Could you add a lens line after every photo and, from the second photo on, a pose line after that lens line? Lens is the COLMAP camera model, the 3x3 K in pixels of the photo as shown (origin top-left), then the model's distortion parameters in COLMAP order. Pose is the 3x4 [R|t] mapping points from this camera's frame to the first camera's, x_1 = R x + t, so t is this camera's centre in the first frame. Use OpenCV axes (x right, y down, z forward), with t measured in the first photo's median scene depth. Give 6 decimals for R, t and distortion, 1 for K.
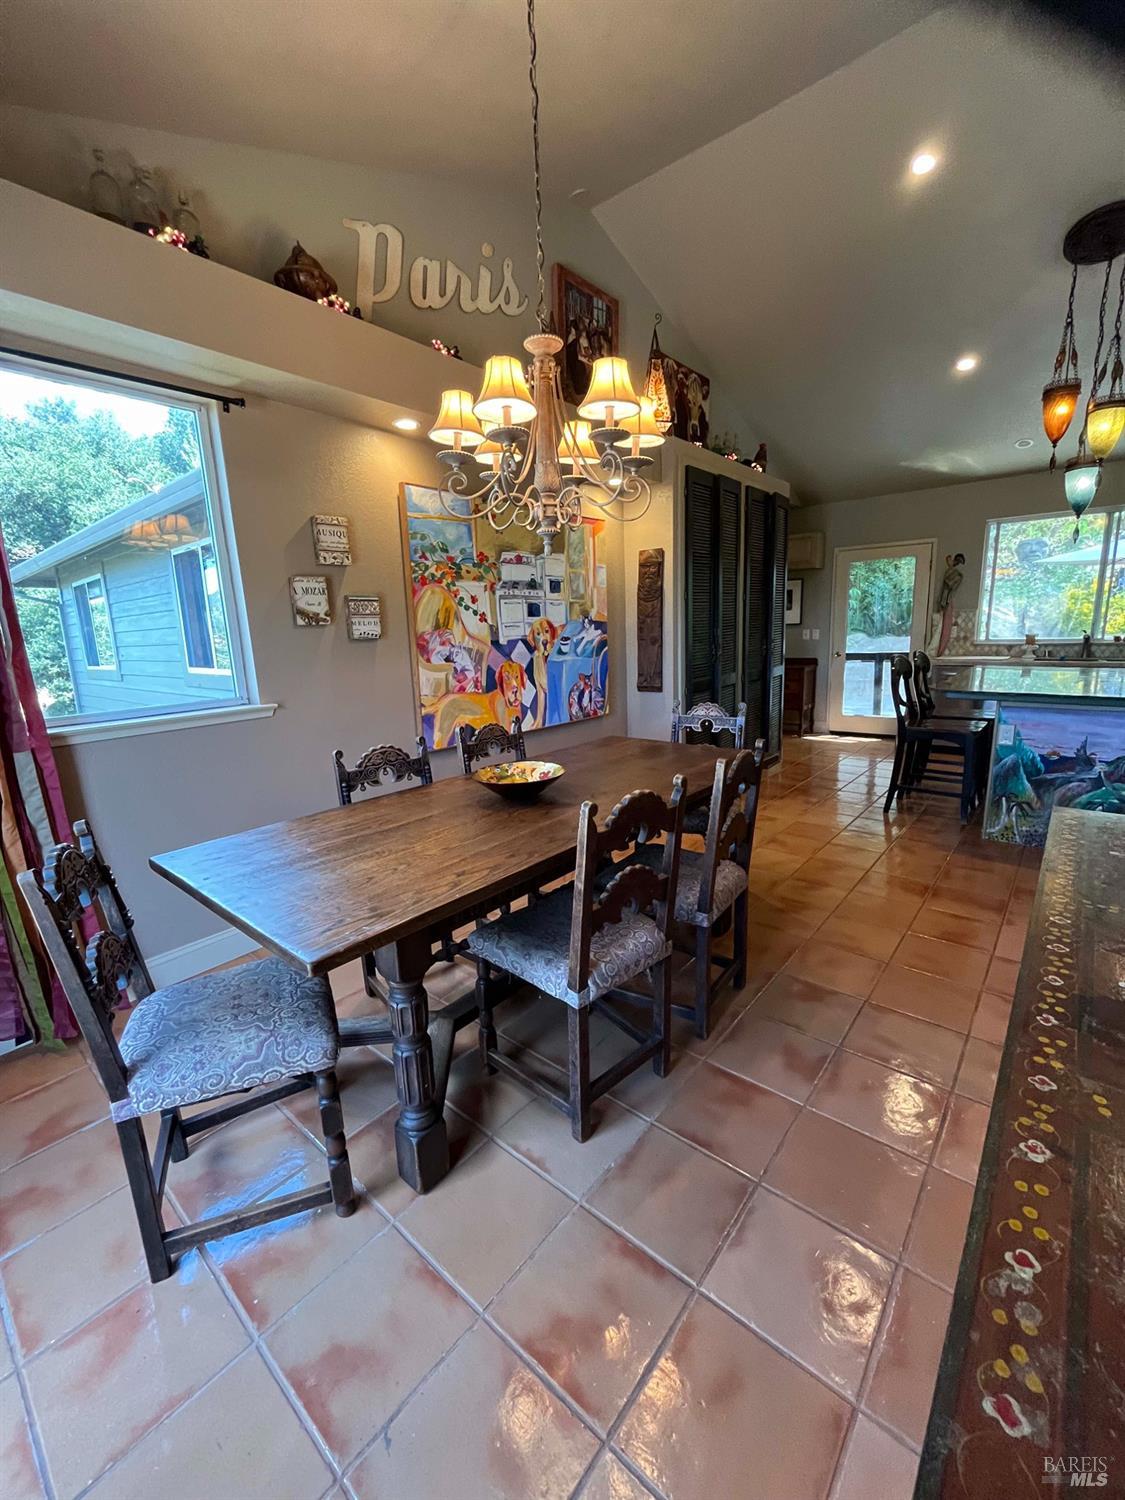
lens RADIAL K [[609.2, 0, 561.3], [0, 609.2, 751.7], [0, 0, 1]] dist [-0.002350, 0.000260]
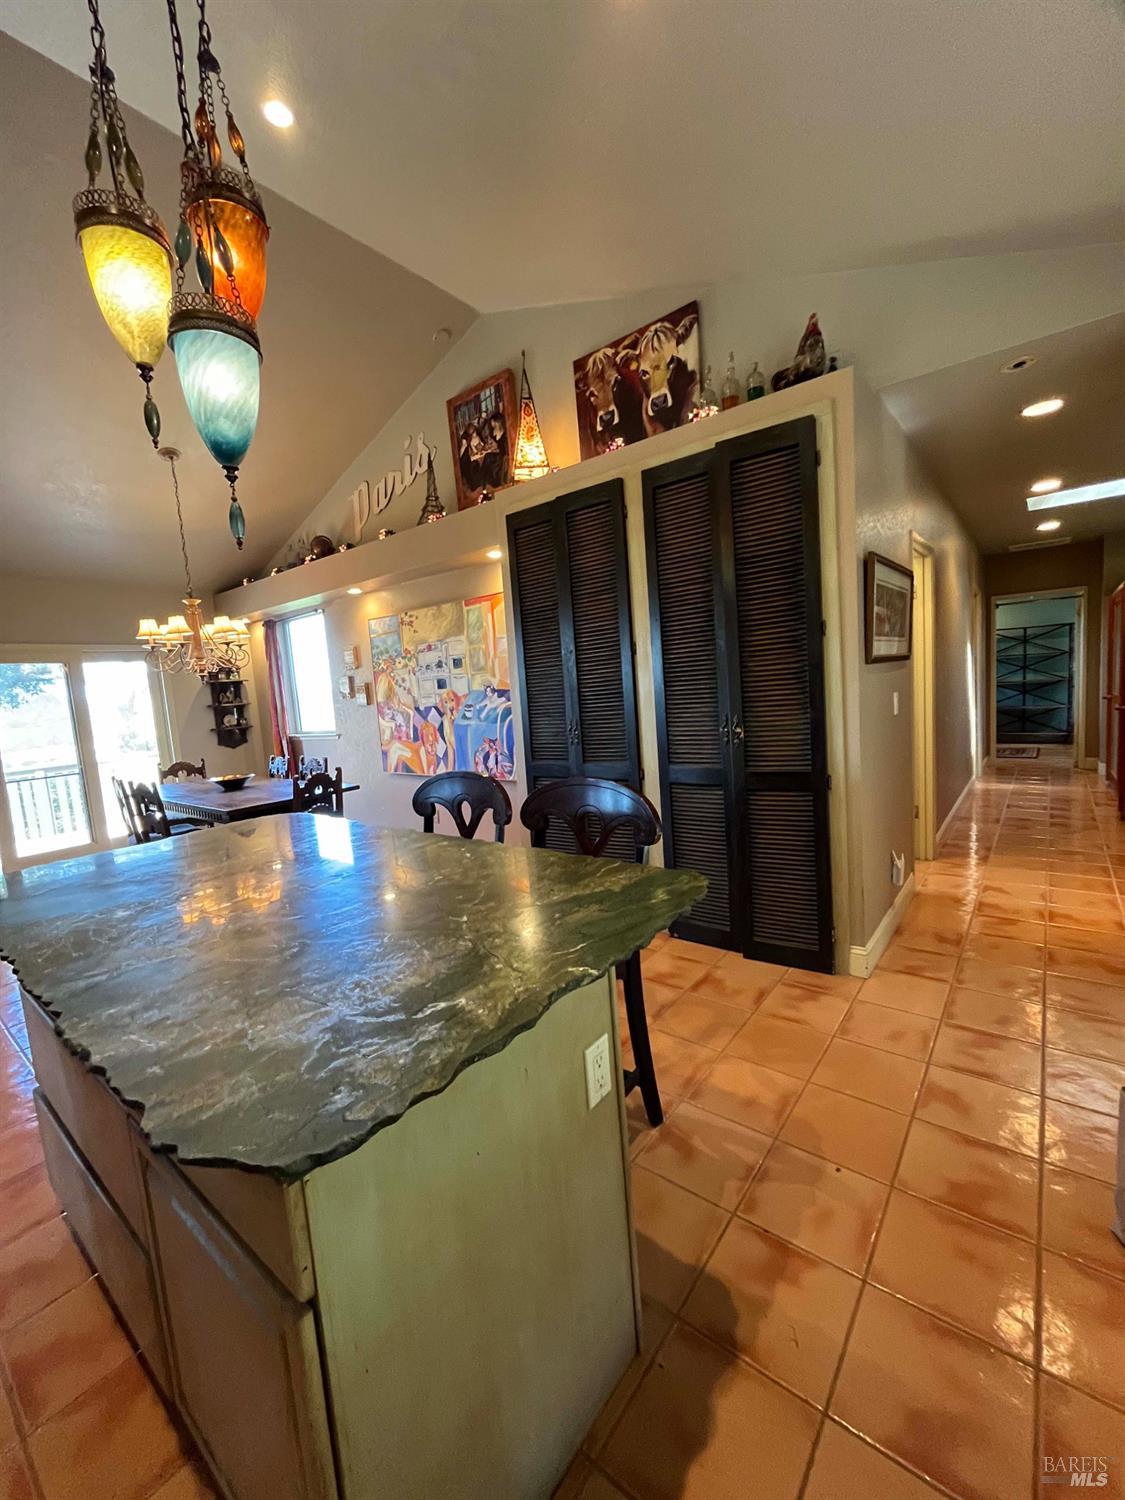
lens RADIAL K [[609.2, 0, 562.8], [0, 609.2, 748.9], [0, 0, 1]] dist [-0.002350, 0.000260]
pose [[0.040116, 0.140496, -0.989268, 1.260001], [-0.126243, 0.982844, 0.134465, -0.304924], [0.991188, 0.119494, 0.057164, 1.204418]]
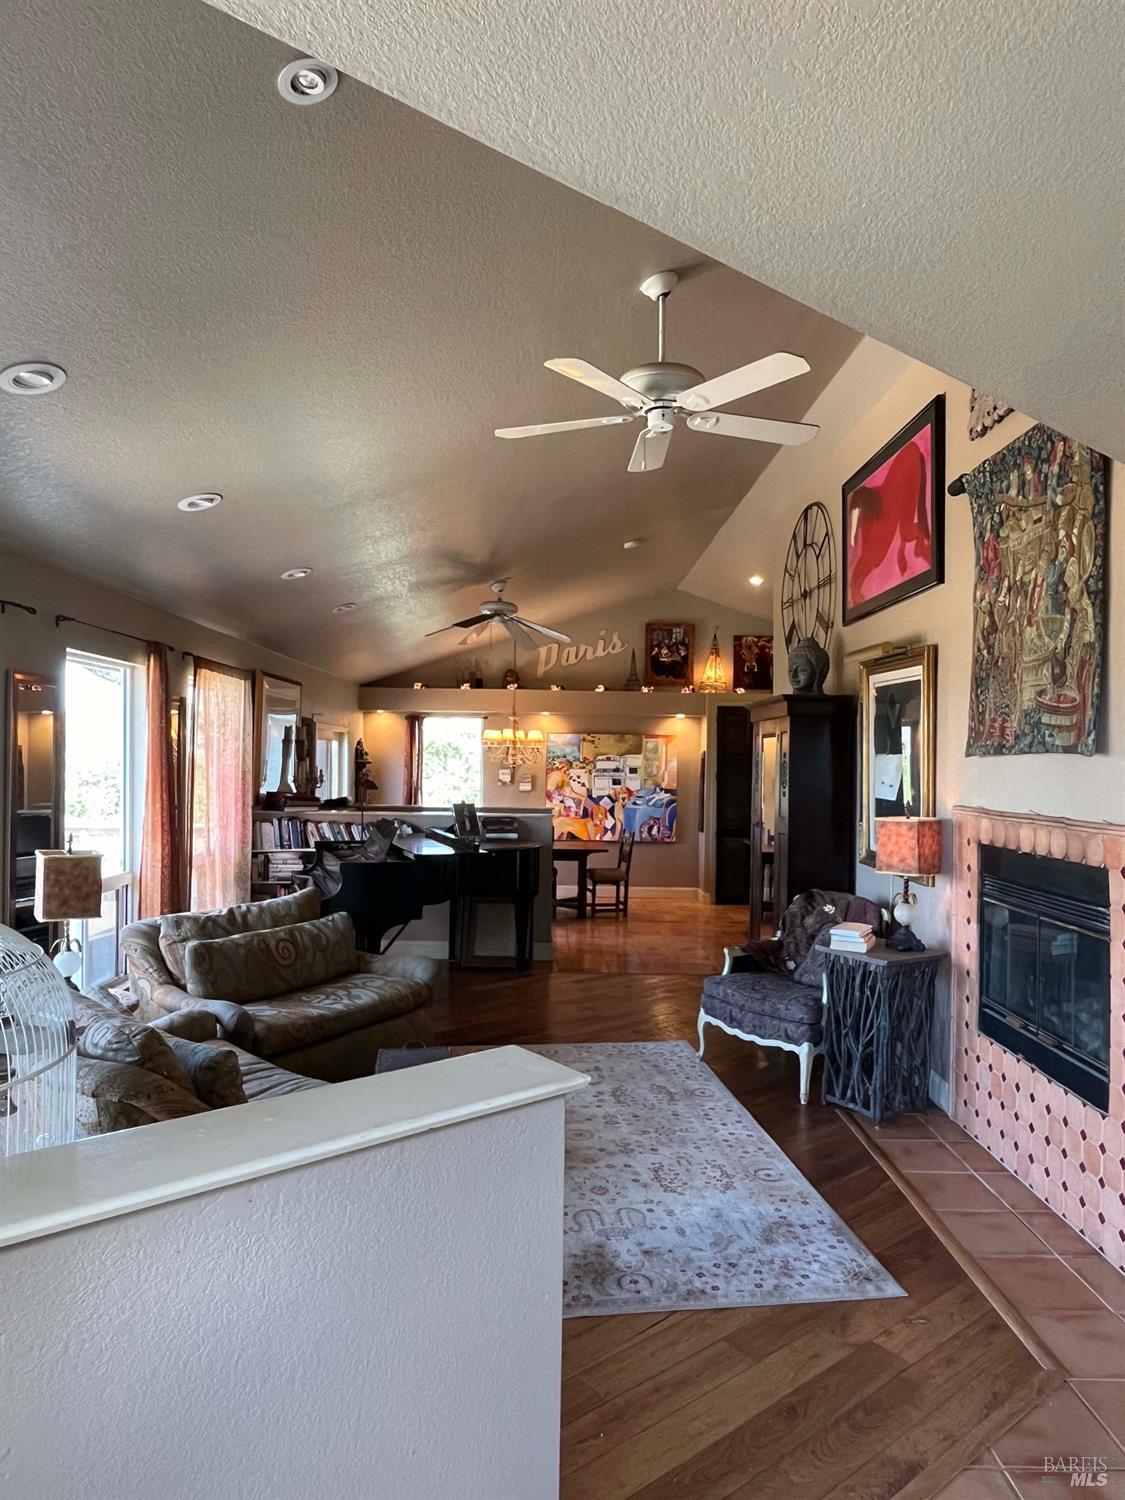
lens RADIAL K [[918.1, 0, 559.7], [0, 918.1, 755.6], [0, 0, 1]] dist [-0.001453, -0.000029]
pose [[0.654773, 0.040367, -0.754747, 2.170219], [-0.185625, 0.976578, -0.108805, 0.052118], [0.732677, 0.211343, 0.646930, -1.163531]]
